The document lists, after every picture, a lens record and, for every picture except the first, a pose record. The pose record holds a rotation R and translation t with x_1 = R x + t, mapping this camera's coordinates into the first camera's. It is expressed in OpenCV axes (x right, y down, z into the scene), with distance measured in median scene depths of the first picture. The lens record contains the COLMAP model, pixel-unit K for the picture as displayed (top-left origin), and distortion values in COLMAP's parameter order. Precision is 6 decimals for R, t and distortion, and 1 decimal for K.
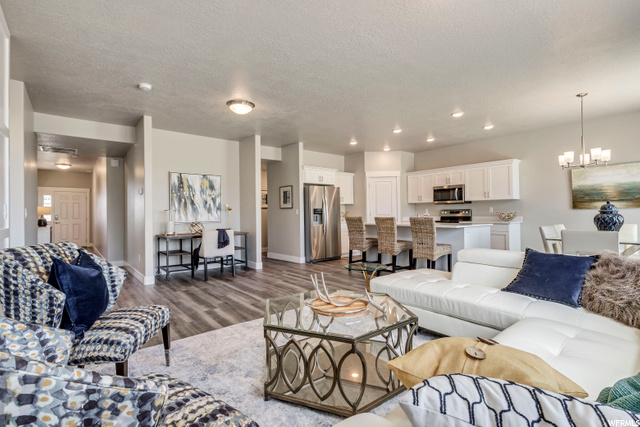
lens RADIAL K [[305.9, 0, 321.0], [0, 305.9, 210.7], [0, 0, 1]] dist [0.000561, 0.001377]
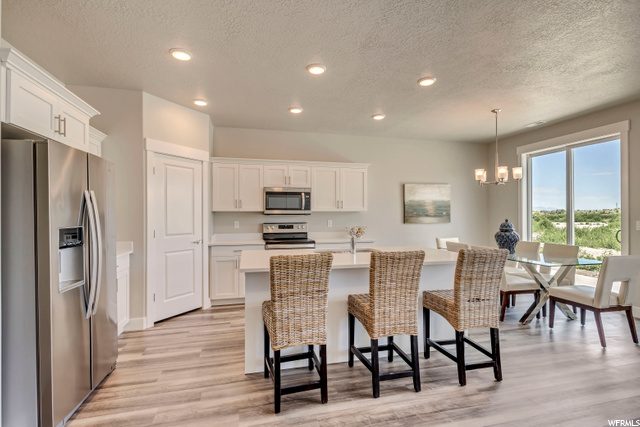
lens RADIAL K [[305.9, 0, 322.7], [0, 305.9, 214.8], [0, 0, 1]] dist [0.000561, 0.001377]
pose [[0.413926, 0.009542, 0.910261, -0.183410], [-0.011766, 0.999918, -0.005132, -0.022658], [-0.910235, -0.008586, 0.414004, 0.736914]]
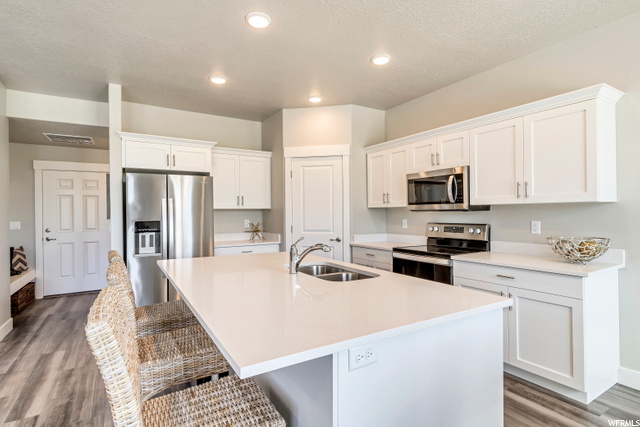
lens RADIAL K [[333.7, 0, 319.8], [0, 333.7, 211.2], [0, 0, 1]] dist [0.006506, -0.000374]
pose [[0.990417, 0.001611, -0.138098, 0.356106], [-0.000647, 0.999975, 0.007024, -0.029003], [0.138106, -0.006868, 0.990394, 0.559213]]
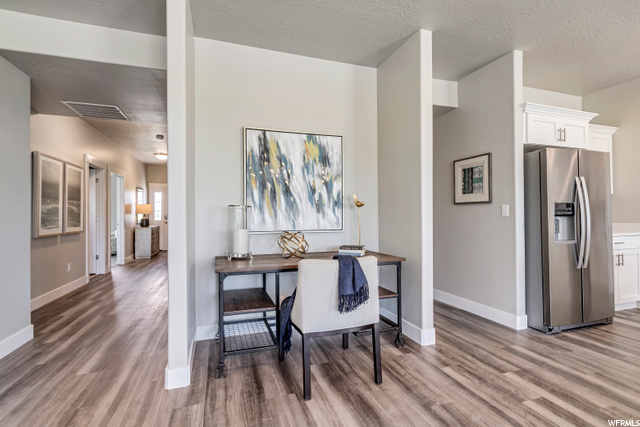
lens RADIAL K [[309.5, 0, 318.3], [0, 309.5, 212.1], [0, 0, 1]] dist [0.001935, 0.000096]
pose [[0.931212, 0.003656, -0.364459, -0.181999], [-0.002622, 0.999991, 0.003332, 0.005742], [0.364468, -0.002147, 0.931213, 0.525764]]
